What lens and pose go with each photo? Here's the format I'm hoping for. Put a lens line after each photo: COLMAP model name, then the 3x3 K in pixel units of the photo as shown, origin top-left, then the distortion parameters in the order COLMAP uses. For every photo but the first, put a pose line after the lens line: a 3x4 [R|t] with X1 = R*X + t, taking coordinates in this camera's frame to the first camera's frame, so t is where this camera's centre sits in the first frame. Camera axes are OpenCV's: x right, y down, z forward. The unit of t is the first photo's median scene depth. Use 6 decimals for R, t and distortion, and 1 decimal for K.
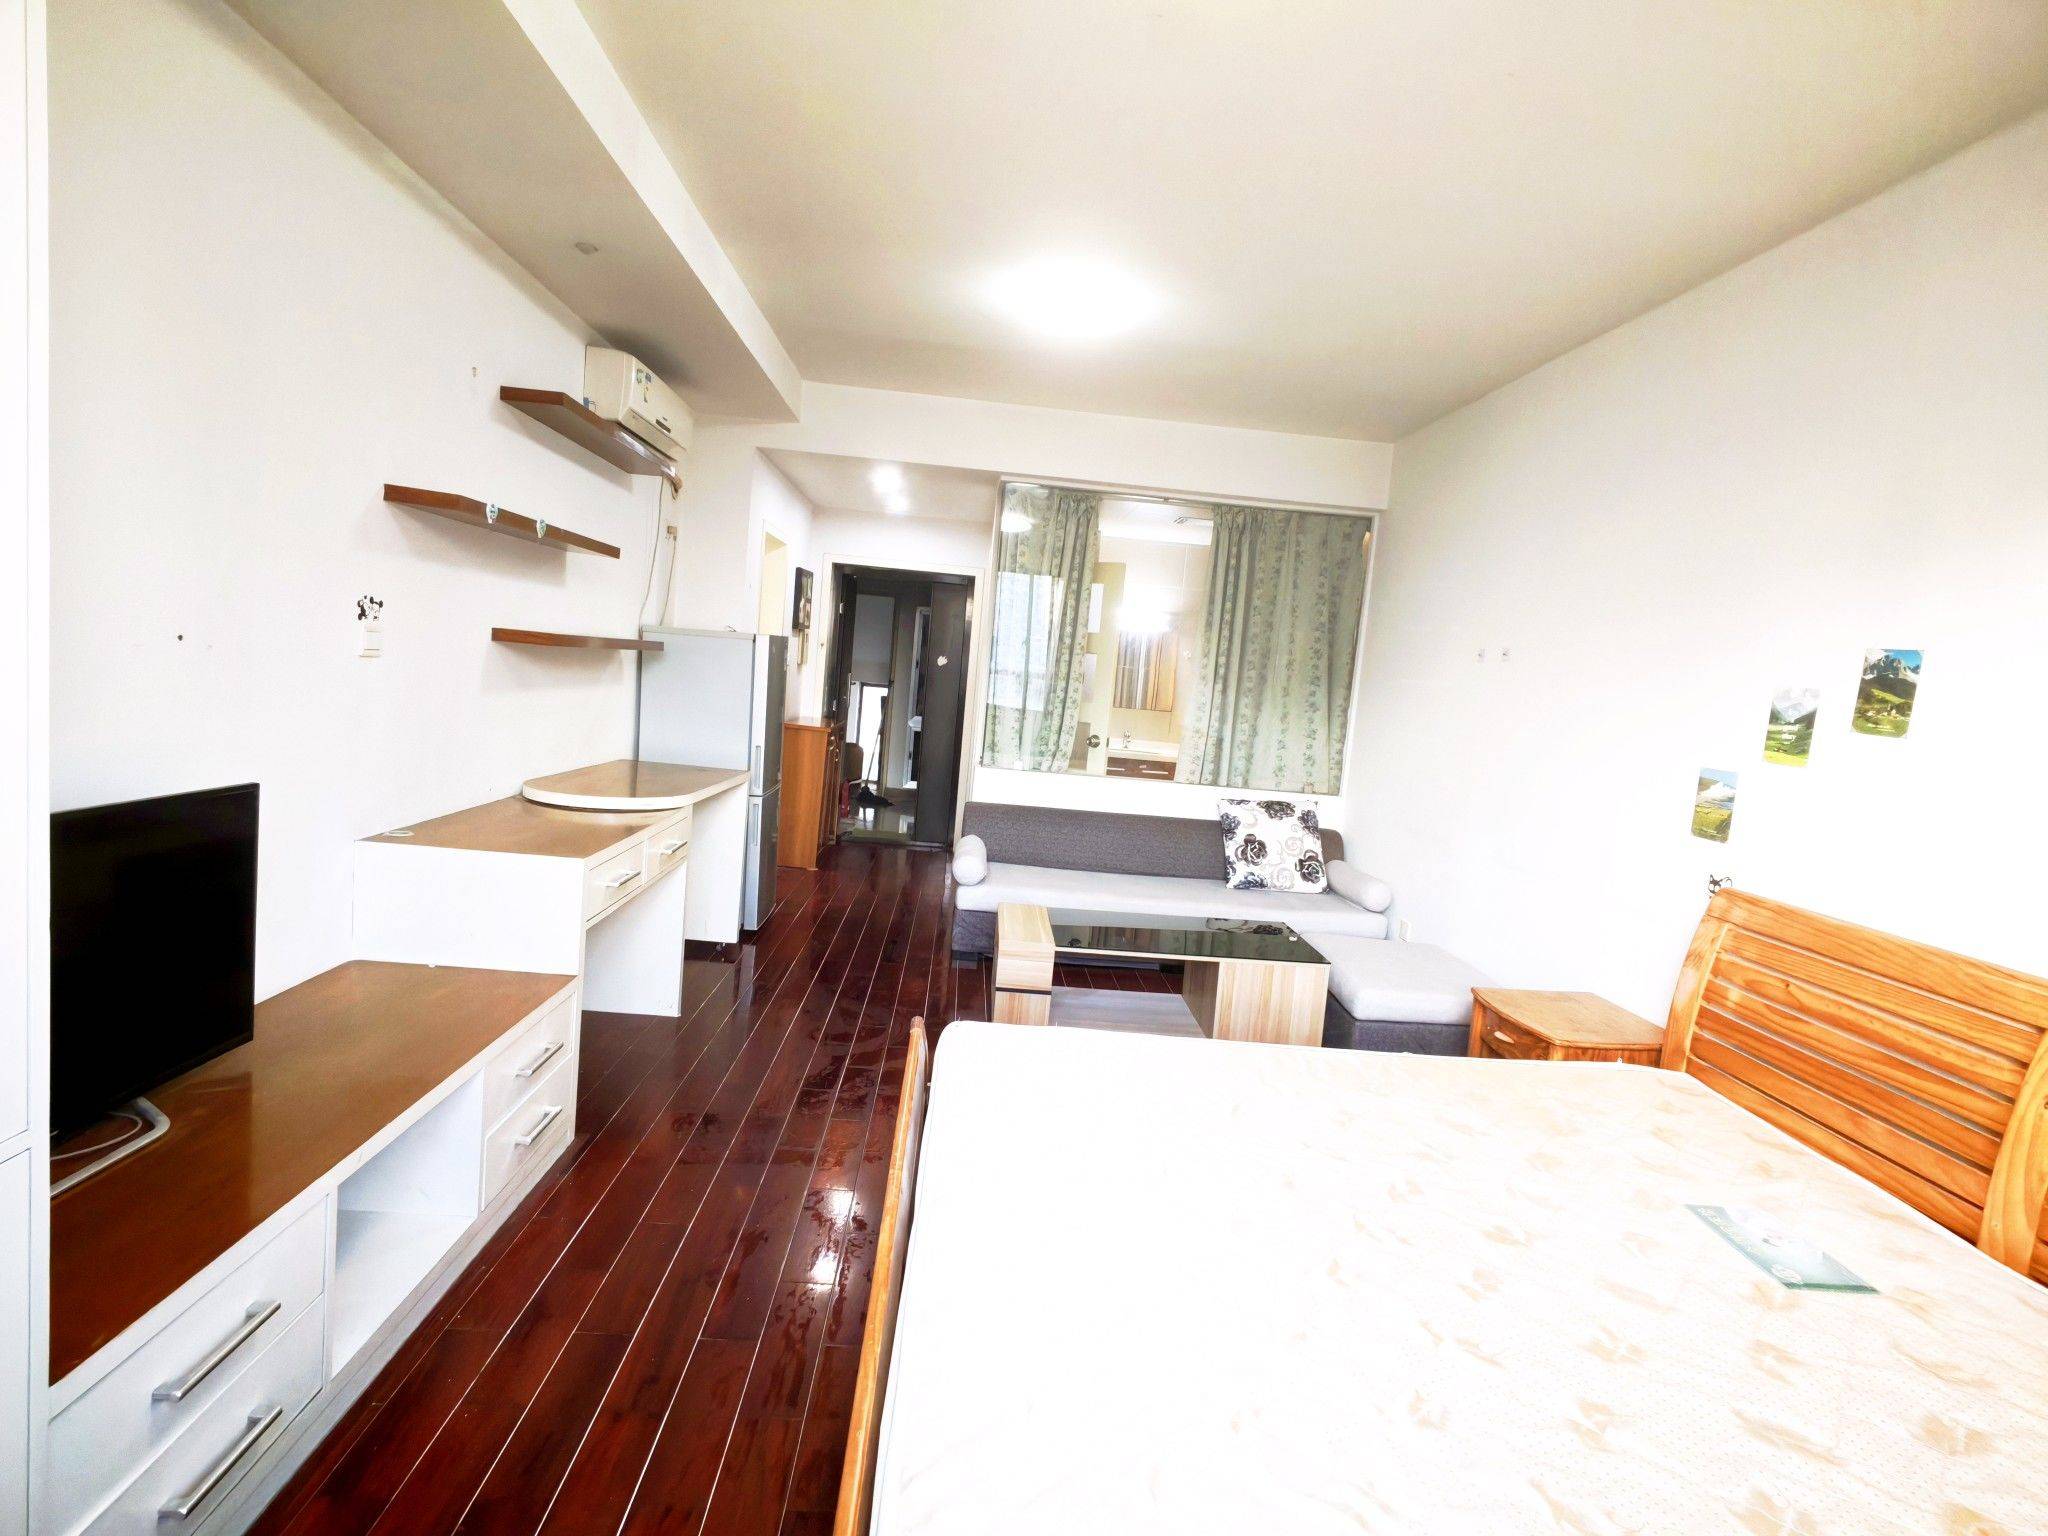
lens RADIAL K [[1032.9, 0, 1028.2], [0, 1032.9, 768.0], [0, 0, 1]] dist [0.000923, 0.000768]
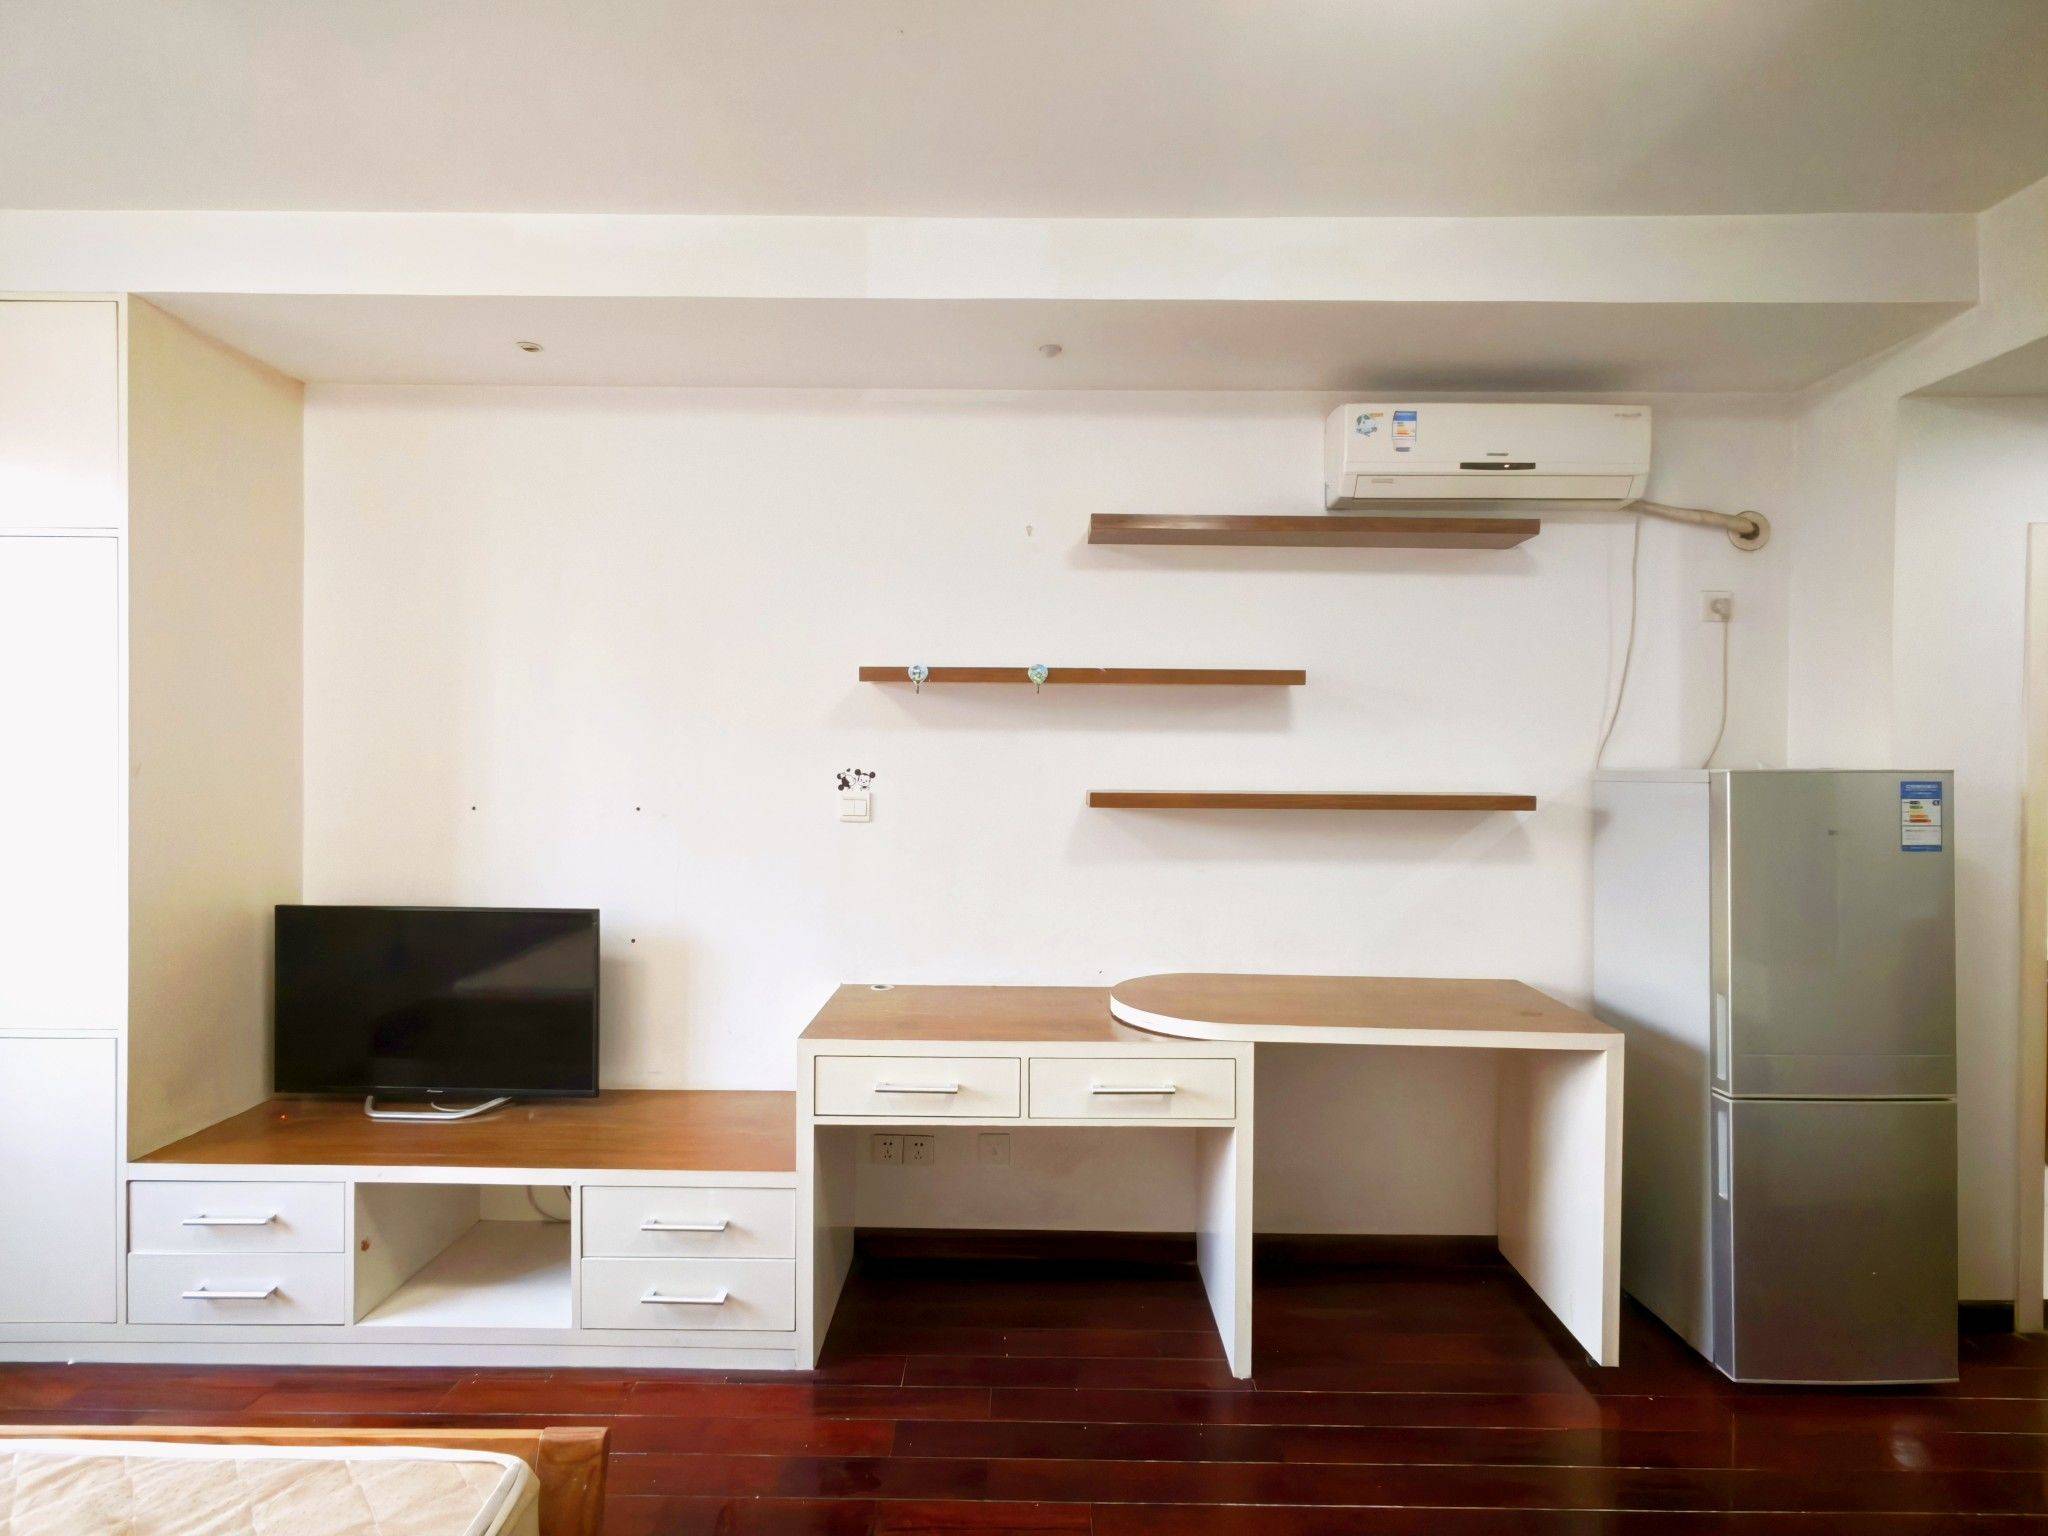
lens RADIAL K [[1032.9, 0, 1028.2], [0, 1032.9, 768.0], [0, 0, 1]] dist [0.000923, 0.000768]
pose [[-0.056659, -0.081151, -0.995090, 0.226897], [-0.107146, 0.991429, -0.074751, -0.048055], [0.992628, 0.102385, -0.064868, 0.591688]]
